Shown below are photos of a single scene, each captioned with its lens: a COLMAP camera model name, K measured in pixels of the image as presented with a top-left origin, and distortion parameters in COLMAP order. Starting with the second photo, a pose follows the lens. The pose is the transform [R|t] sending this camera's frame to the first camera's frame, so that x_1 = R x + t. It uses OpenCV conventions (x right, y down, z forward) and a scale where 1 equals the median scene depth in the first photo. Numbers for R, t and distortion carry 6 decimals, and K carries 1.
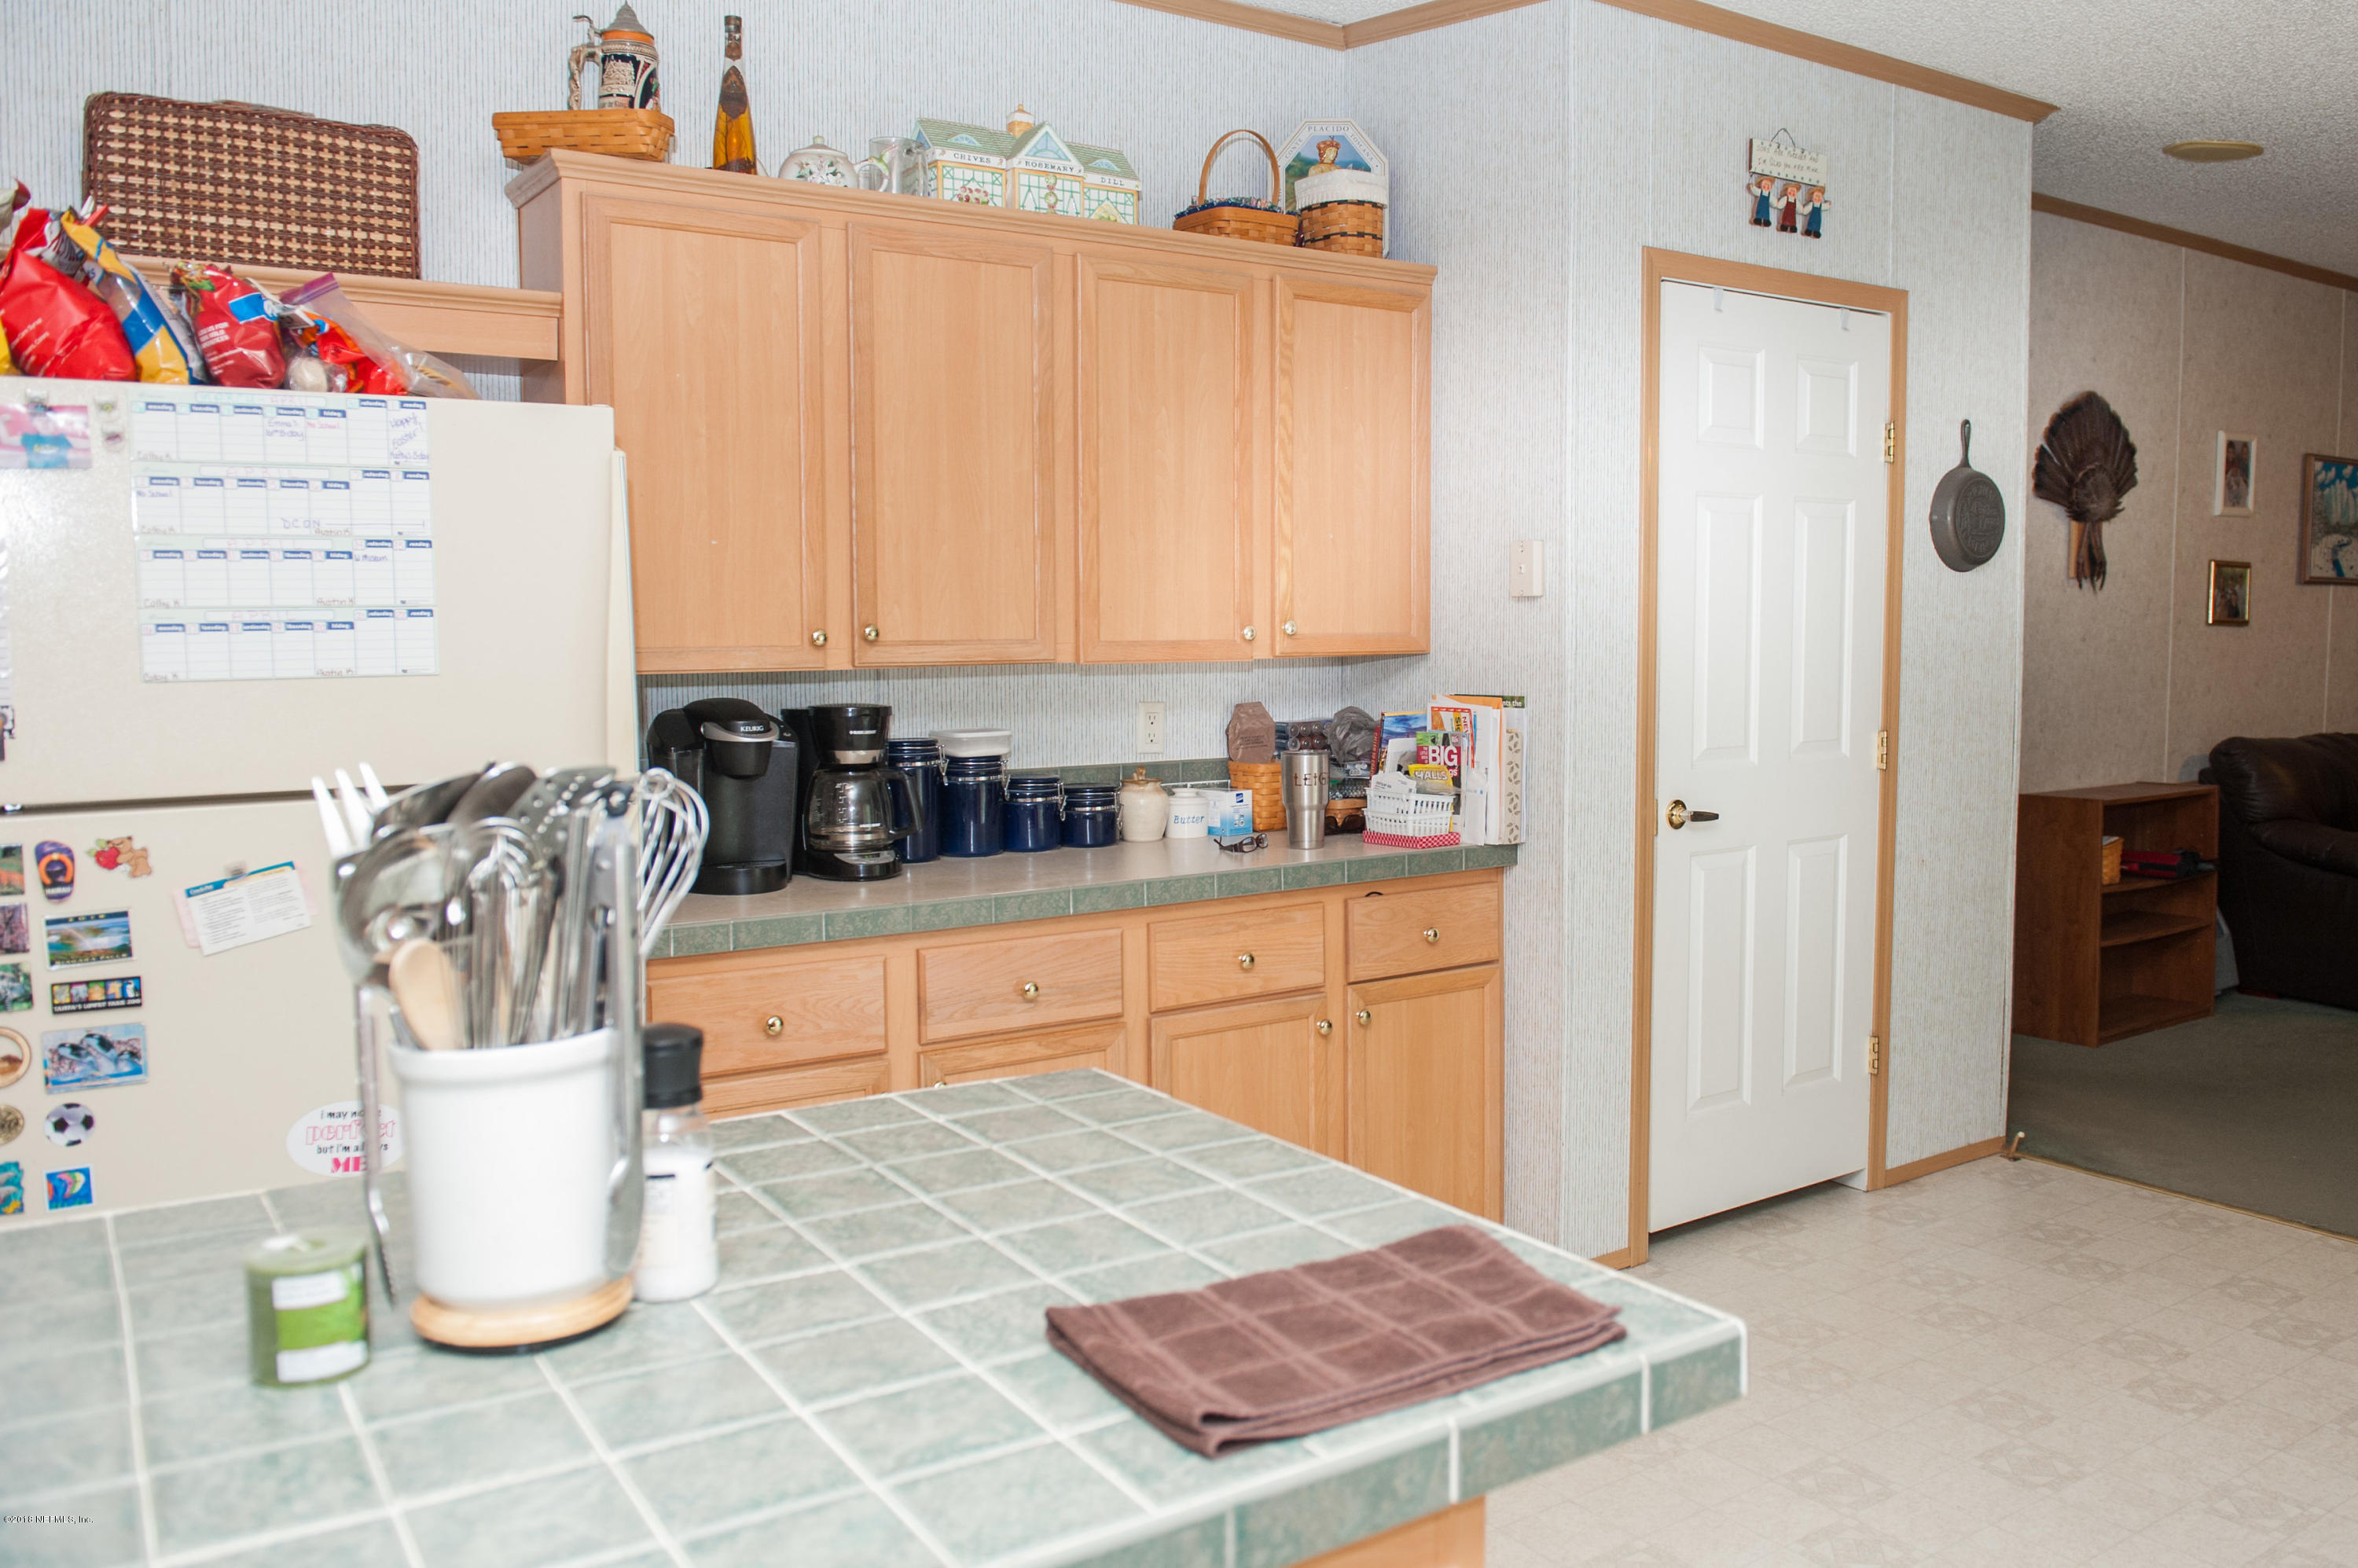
lens RADIAL K [[1755.4, 0, 1181.1], [0, 1755.4, 781.2], [0, 0, 1]] dist [0.000832, -0.000809]
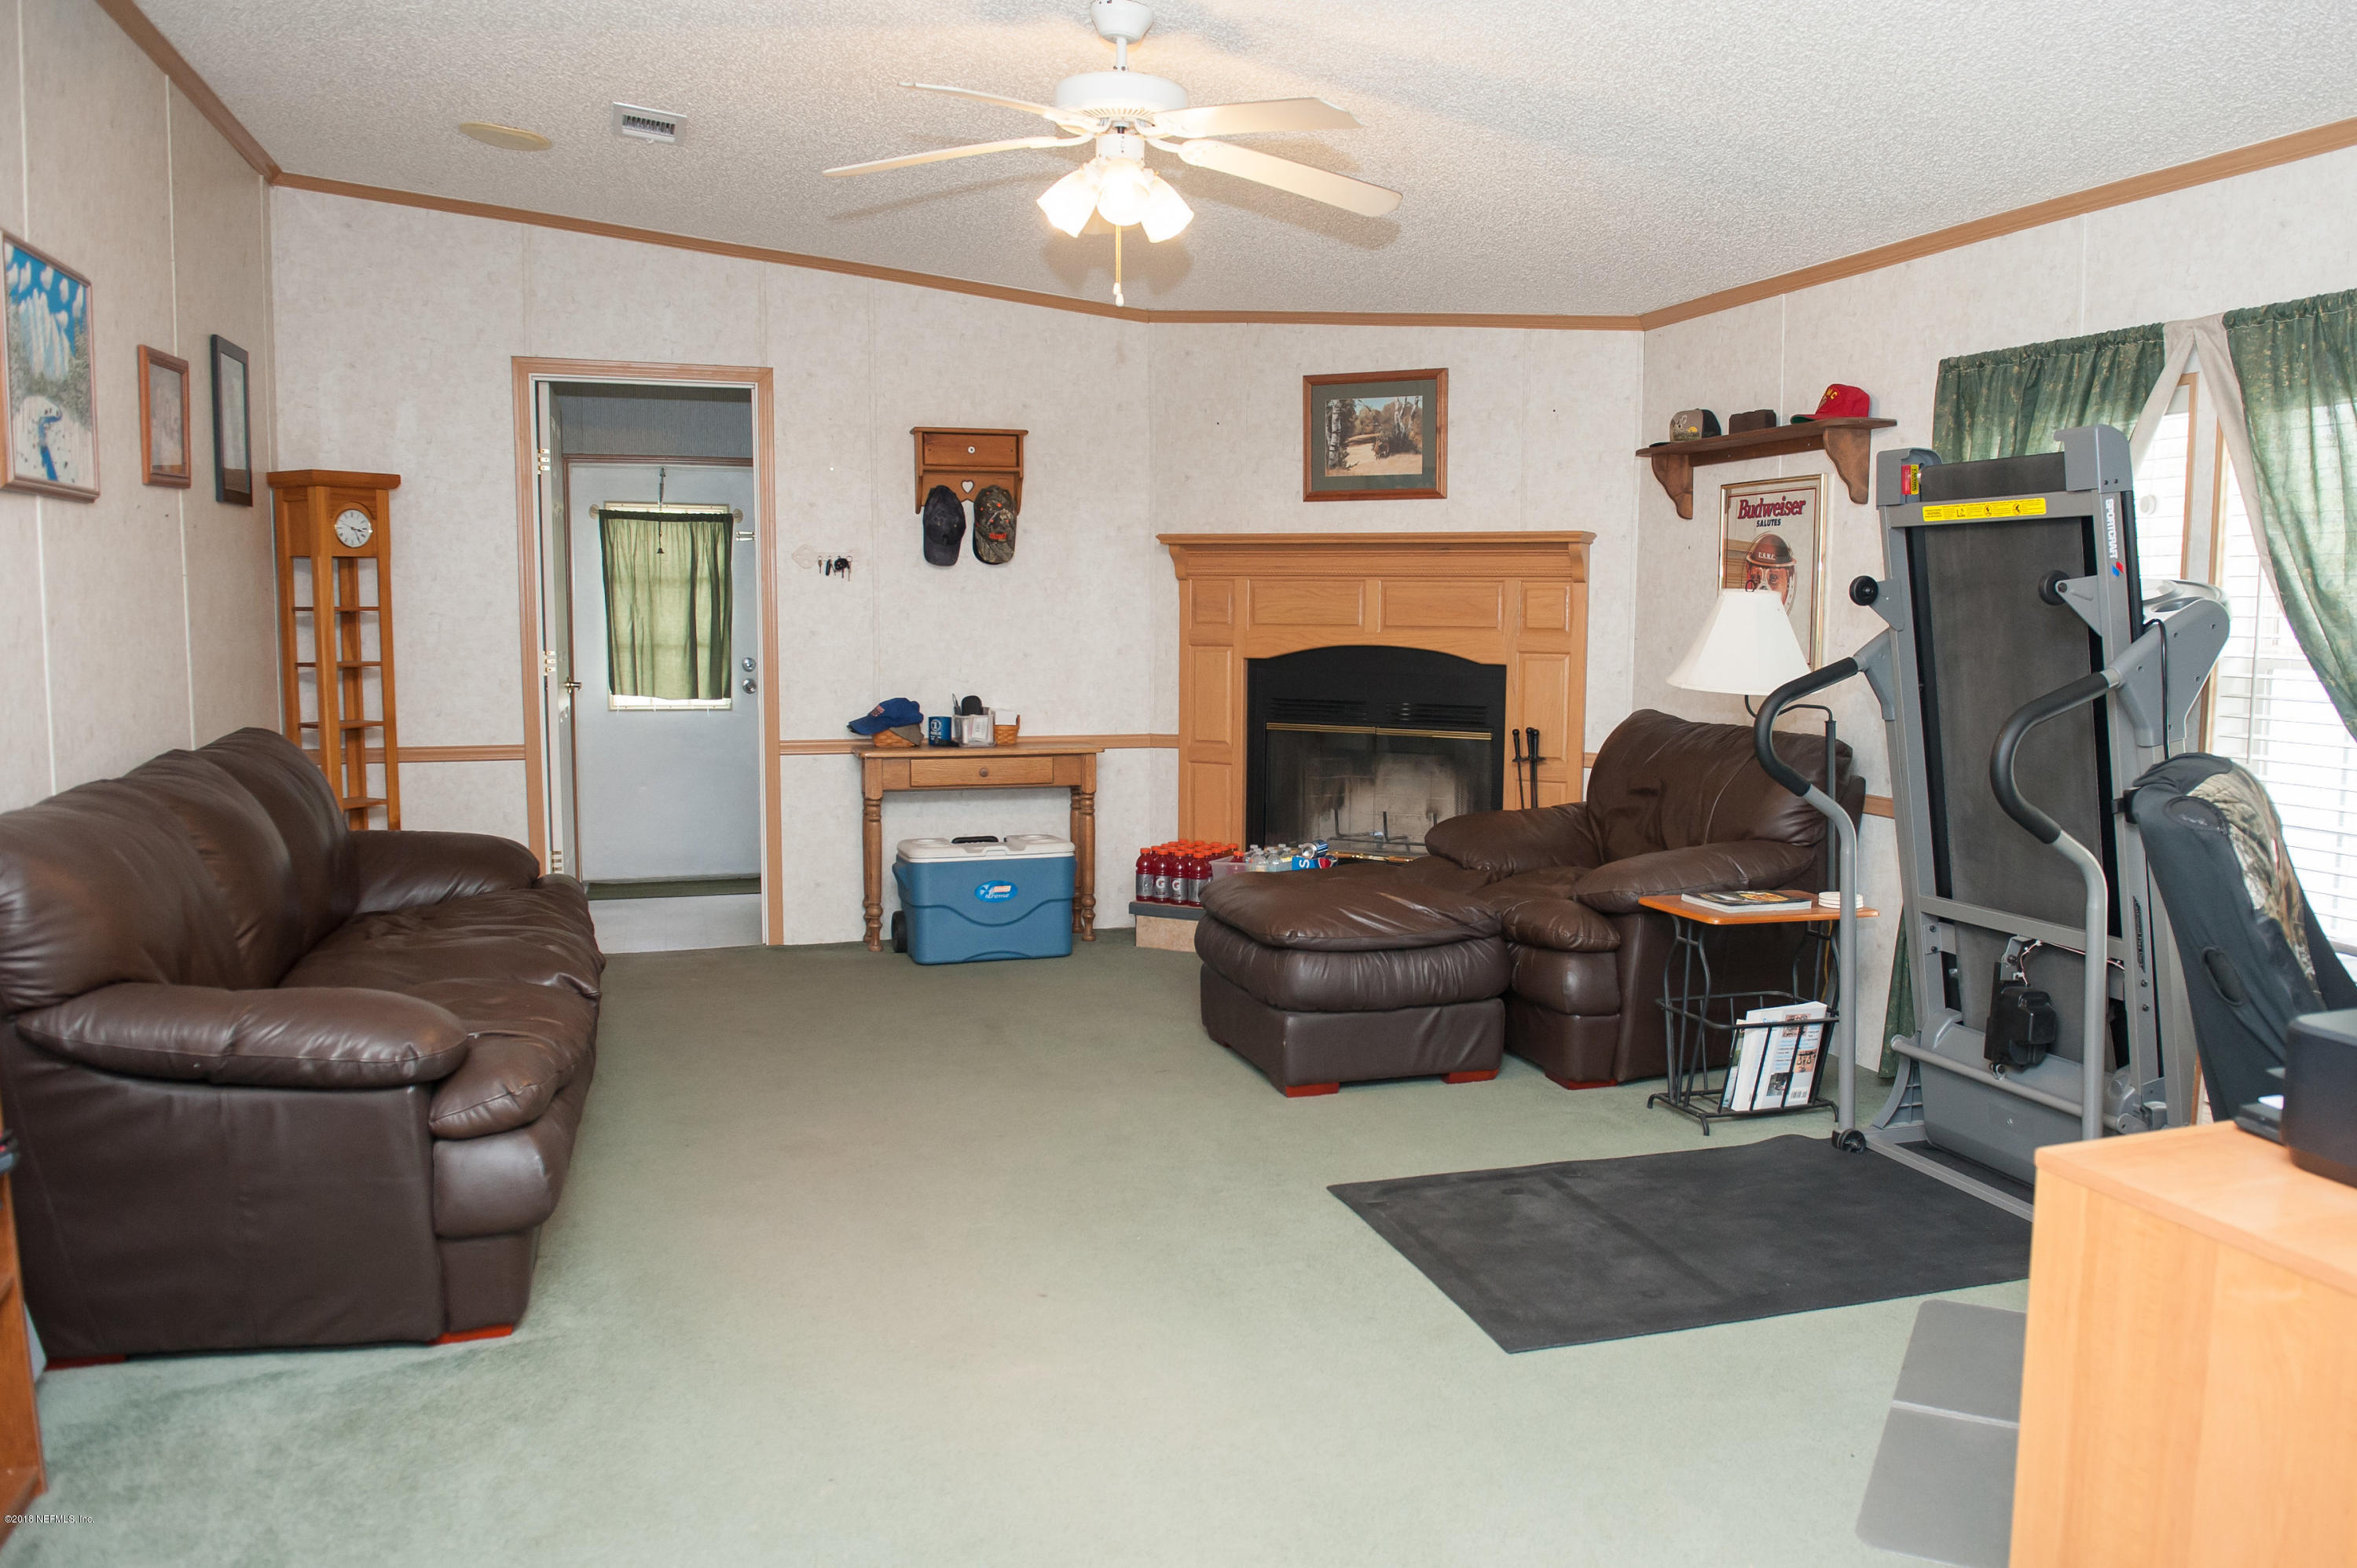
lens RADIAL K [[1754.6, 0, 1179.8], [0, 1754.6, 777.5], [0, 0, 1]] dist [0.000832, -0.000809]
pose [[0.264979, -0.083824, 0.960604, 0.241100], [0.072623, 0.995120, 0.066803, -0.039193], [-0.961515, 0.052060, 0.269774, 0.545862]]
